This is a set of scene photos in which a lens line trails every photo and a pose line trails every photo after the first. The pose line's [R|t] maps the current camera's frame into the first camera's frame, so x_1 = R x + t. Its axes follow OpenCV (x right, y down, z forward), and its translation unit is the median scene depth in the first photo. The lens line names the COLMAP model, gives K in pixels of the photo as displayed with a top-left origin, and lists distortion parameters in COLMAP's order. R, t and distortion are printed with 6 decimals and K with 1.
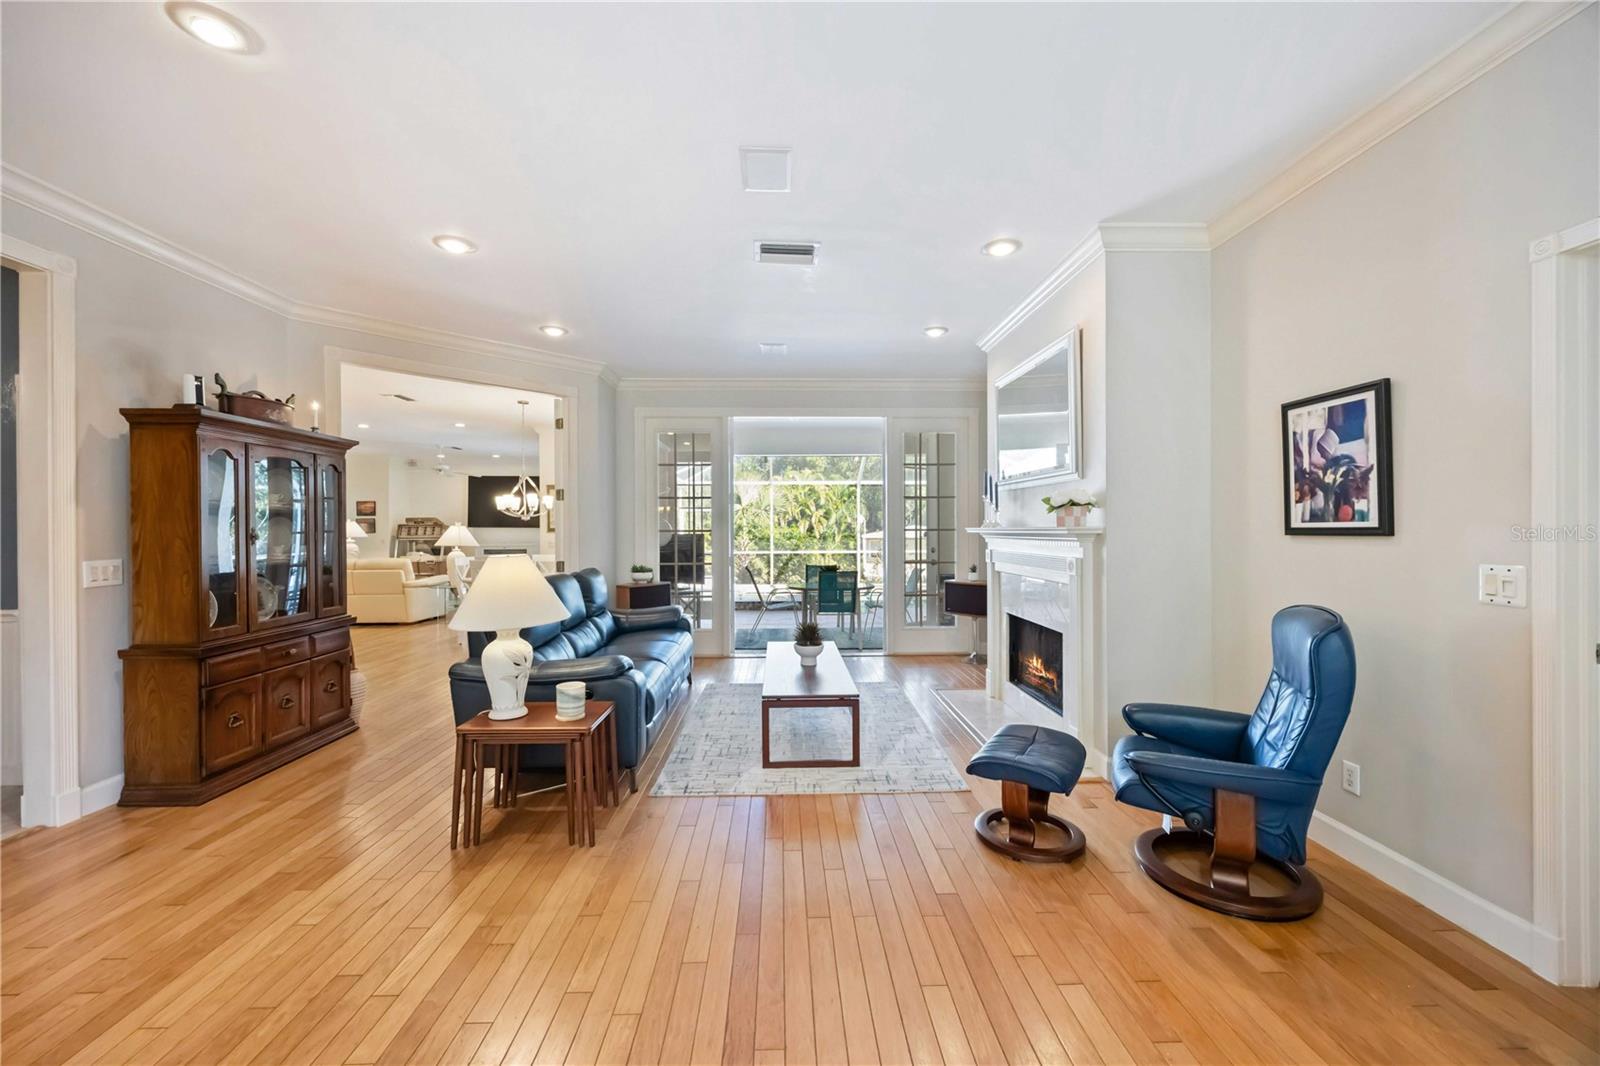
lens RADIAL K [[625.6, 0, 798.1], [0, 625.6, 533.6], [0, 0, 1]] dist [-0.000165, -0.000637]
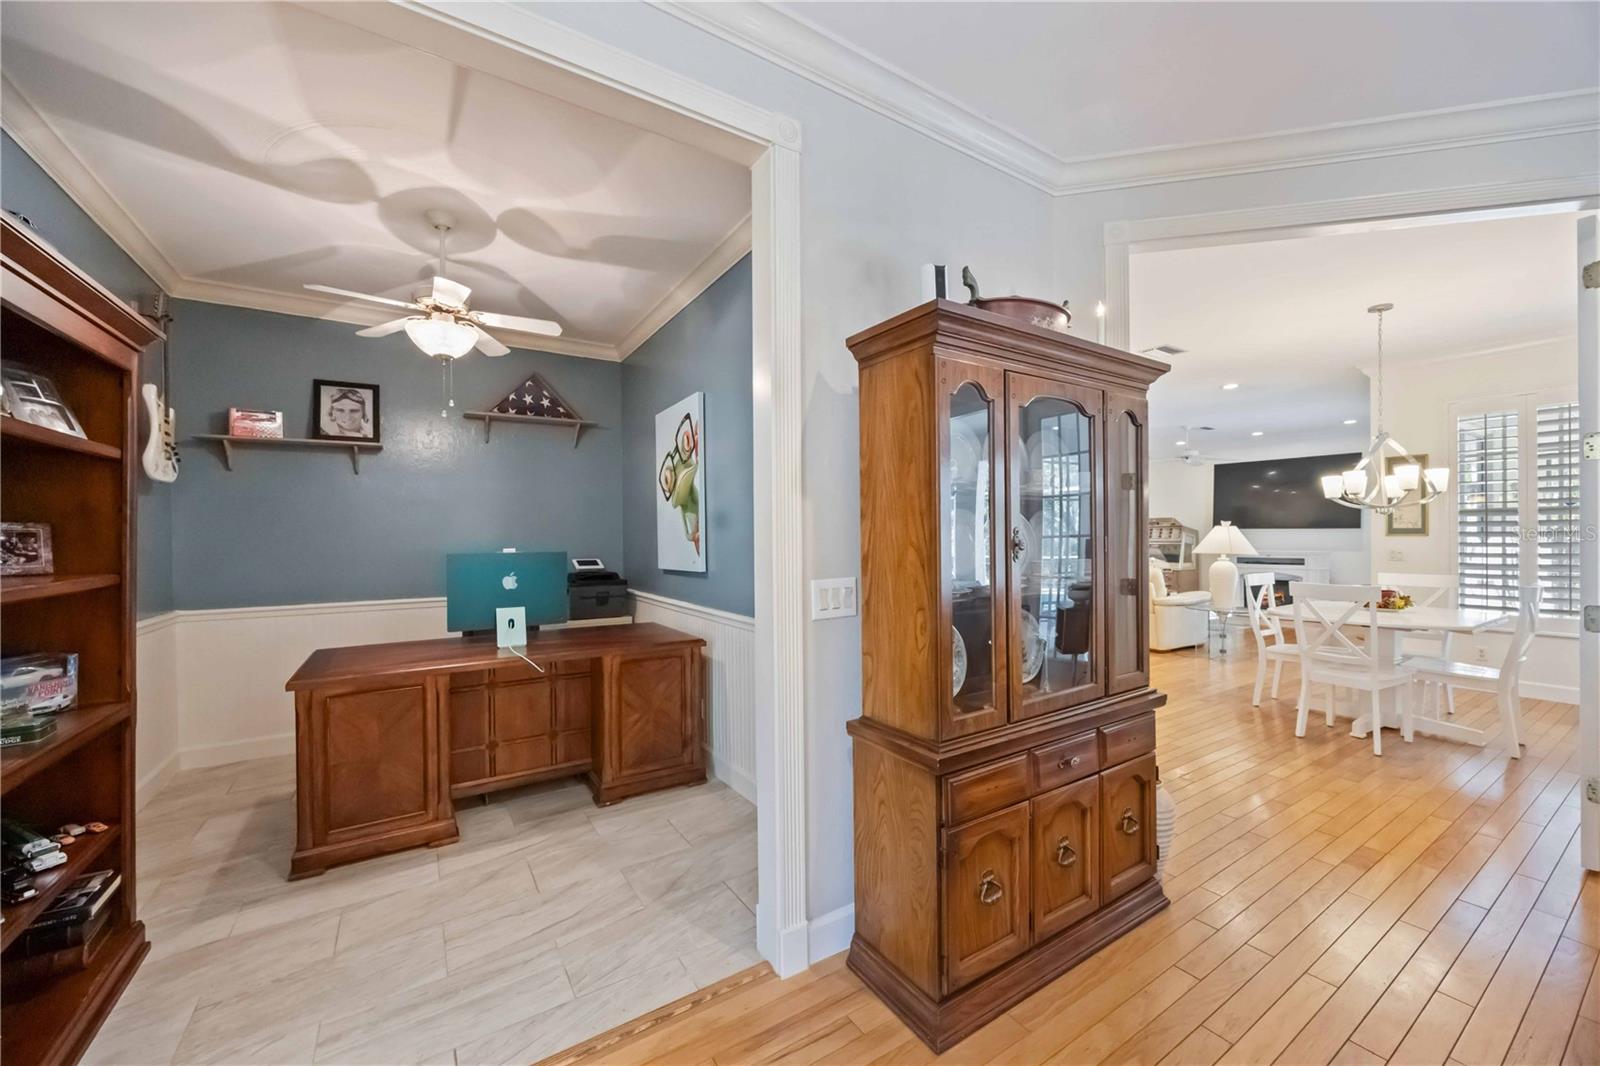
lens RADIAL K [[625.6, 0, 796.9], [0, 625.6, 538.9], [0, 0, 1]] dist [-0.000165, -0.000637]
pose [[0.515709, 0.003090, -0.856759, -0.501181], [0.000692, 0.999992, 0.004023, -0.002000], [0.856764, -0.002667, 0.515702, 0.553863]]
